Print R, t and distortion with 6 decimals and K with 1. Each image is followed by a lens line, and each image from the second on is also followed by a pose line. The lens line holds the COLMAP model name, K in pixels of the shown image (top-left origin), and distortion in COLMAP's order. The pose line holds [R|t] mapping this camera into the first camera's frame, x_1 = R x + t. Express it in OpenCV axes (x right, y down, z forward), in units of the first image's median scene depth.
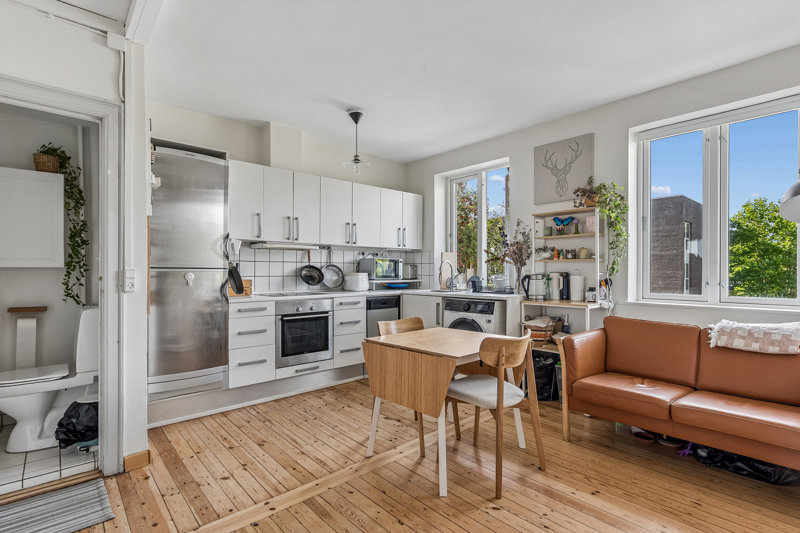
lens RADIAL K [[390.9, 0, 399.0], [0, 390.9, 270.7], [0, 0, 1]] dist [0.000969, -0.000597]
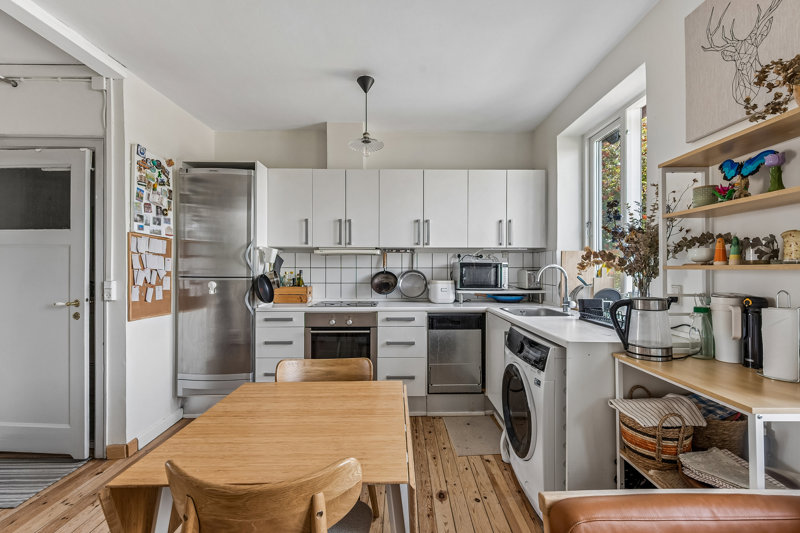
lens RADIAL K [[349.6, 0, 401.9], [0, 349.6, 268.1], [0, 0, 1]] dist [0.001299, -0.000223]
pose [[0.753172, -0.001652, -0.657821, 0.425928], [0.000723, 0.999998, -0.001684, -0.026121], [0.657823, 0.000793, 0.753172, 0.552611]]
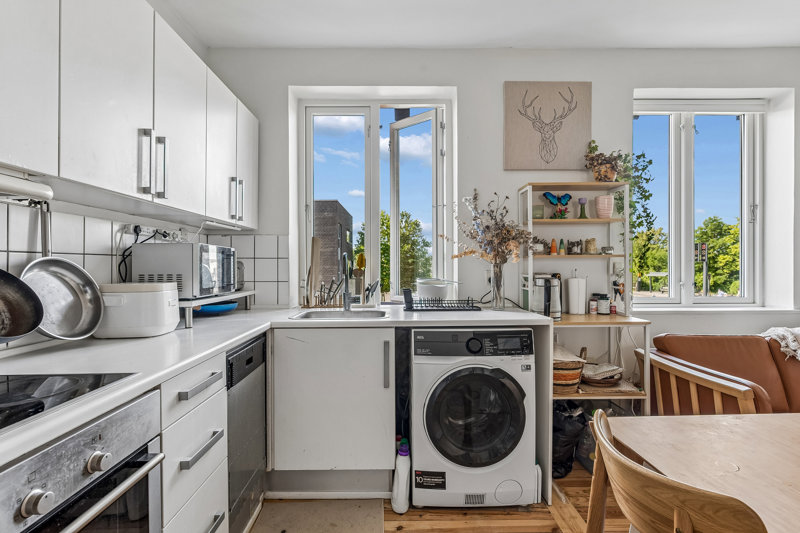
lens RADIAL K [[390.9, 0, 402.8], [0, 390.9, 267.5], [0, 0, 1]] dist [0.000969, -0.000597]
pose [[0.647969, -0.010227, 0.761598, -0.307114], [0.005596, 0.999947, 0.008667, -0.014836], [-0.761646, -0.001354, 0.647991, 0.827255]]
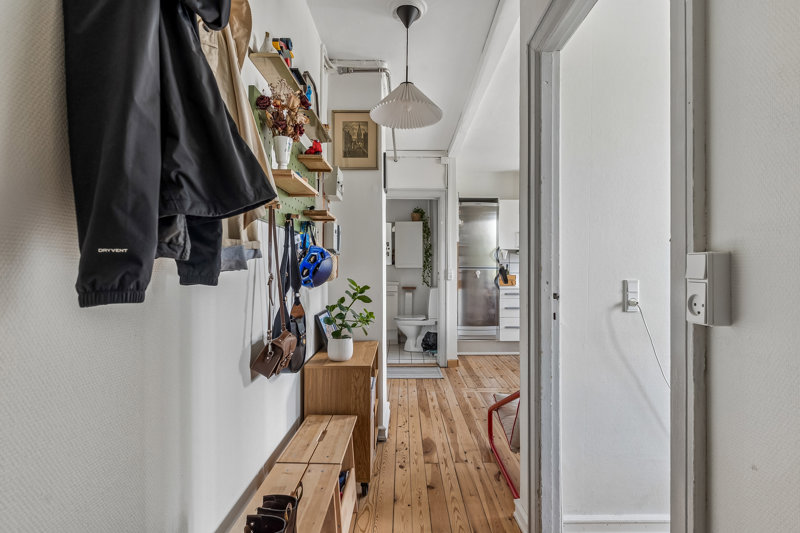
lens RADIAL K [[390.9, 0, 399.7], [0, 390.9, 265.8], [0, 0, 1]] dist [0.000969, -0.000597]
pose [[0.745571, -0.003527, -0.666417, 0.336985], [0.000450, 0.999988, -0.004788, -0.007171], [0.666426, 0.003270, 0.745564, -0.492060]]
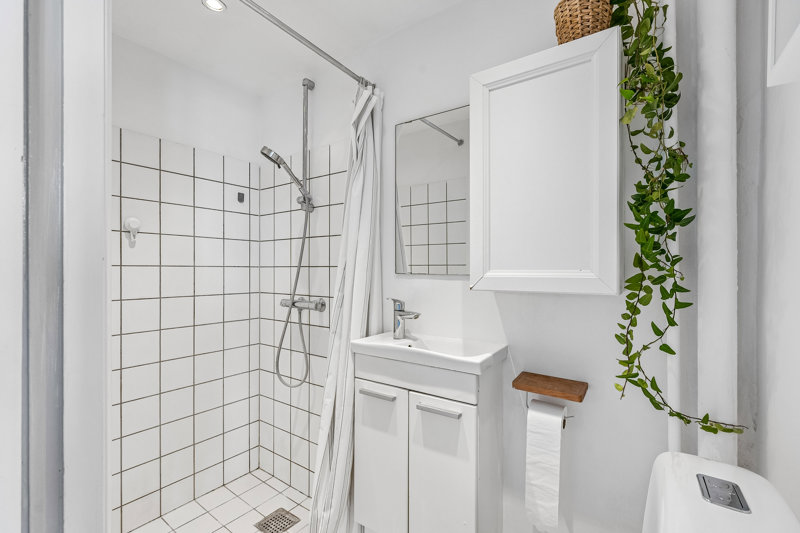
lens RADIAL K [[349.6, 0, 396.9], [0, 349.6, 271.2], [0, 0, 1]] dist [0.001299, -0.000223]
pose [[0.219722, -0.000002, -0.975562, -0.504783], [-0.005824, 0.999982, -0.001314, -0.023584], [0.975545, 0.005970, 0.219718, 0.625381]]
